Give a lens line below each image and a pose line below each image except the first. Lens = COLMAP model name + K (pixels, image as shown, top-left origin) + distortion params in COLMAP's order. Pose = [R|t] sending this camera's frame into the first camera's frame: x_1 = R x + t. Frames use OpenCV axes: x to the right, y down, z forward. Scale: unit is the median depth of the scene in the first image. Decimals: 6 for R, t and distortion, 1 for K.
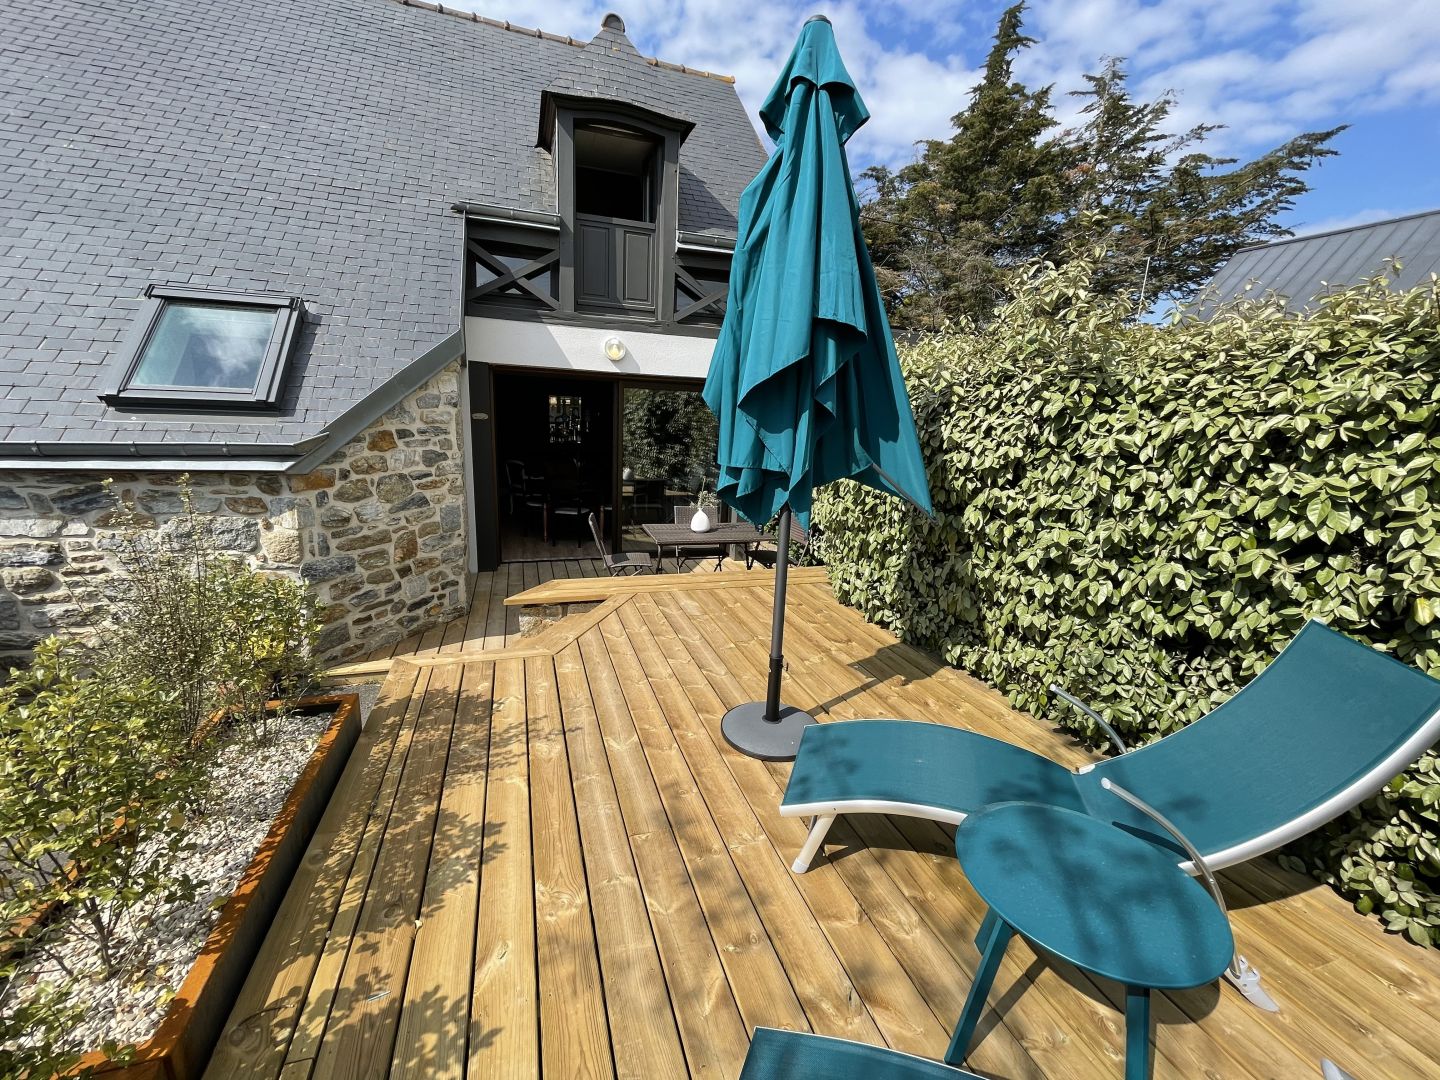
lens RADIAL K [[578.7, 0, 715.7], [0, 578.7, 544.7], [0, 0, 1]] dist [-0.000047, -0.000285]
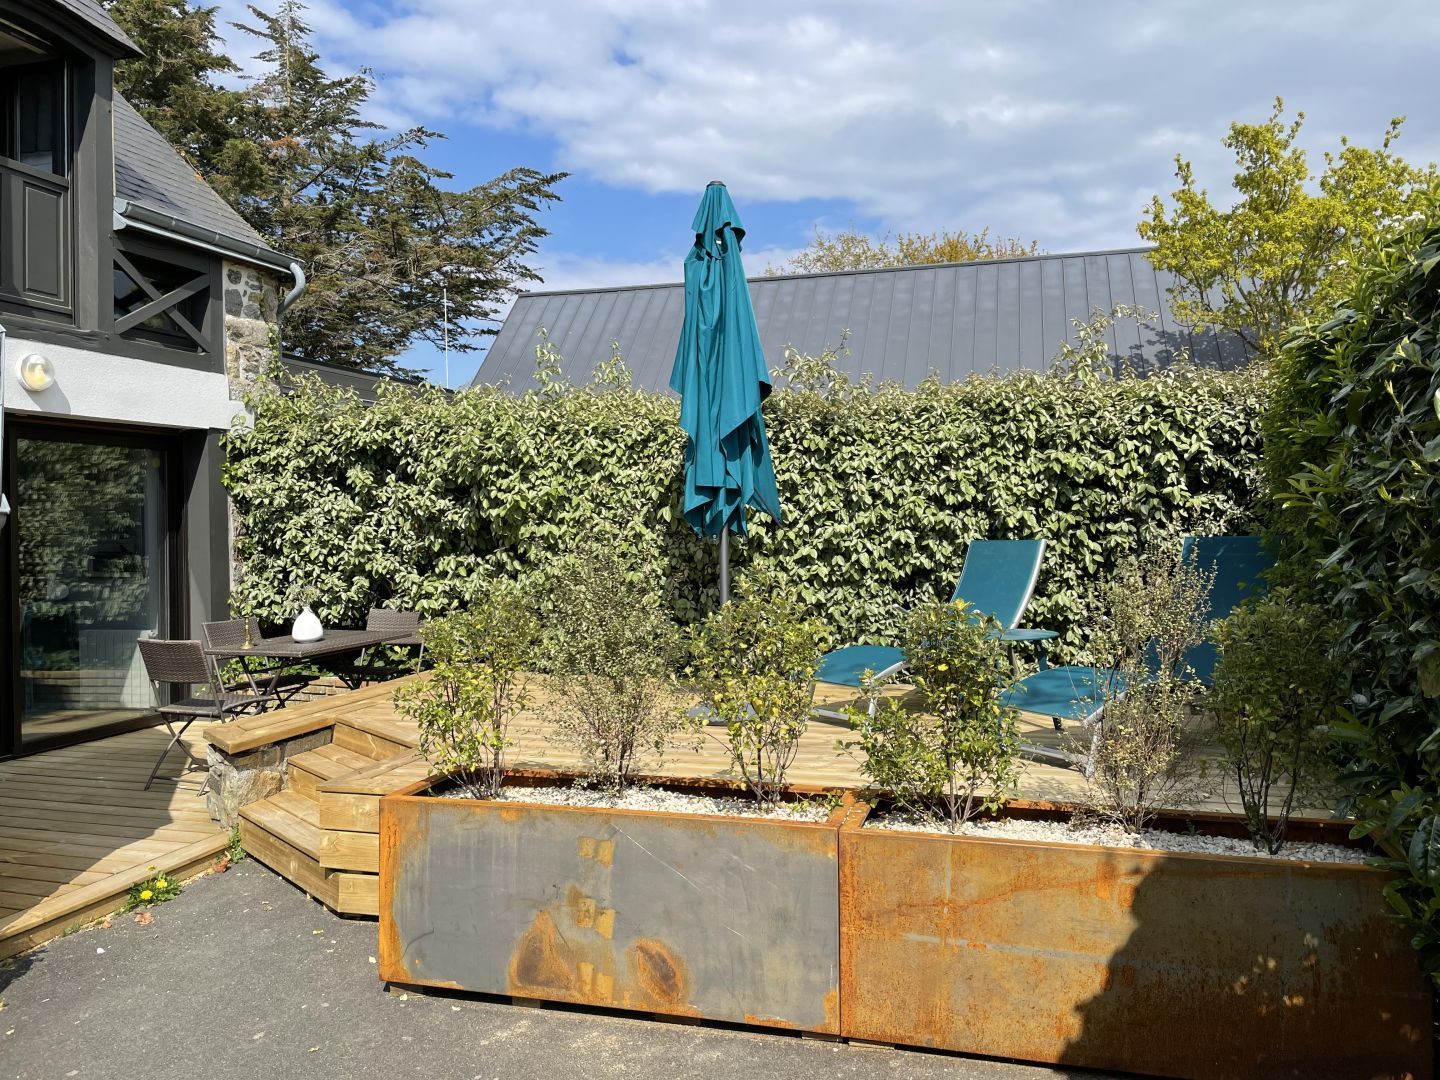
lens RADIAL K [[1097.5, 0, 721.0], [0, 1097.5, 534.8], [0, 0, 1]] dist [0.037396, -0.002019]
pose [[0.573556, -0.059889, 0.816974, -0.713493], [0.221696, 0.971454, -0.084428, 0.066062], [-0.788597, 0.229544, 0.570460, -0.137790]]
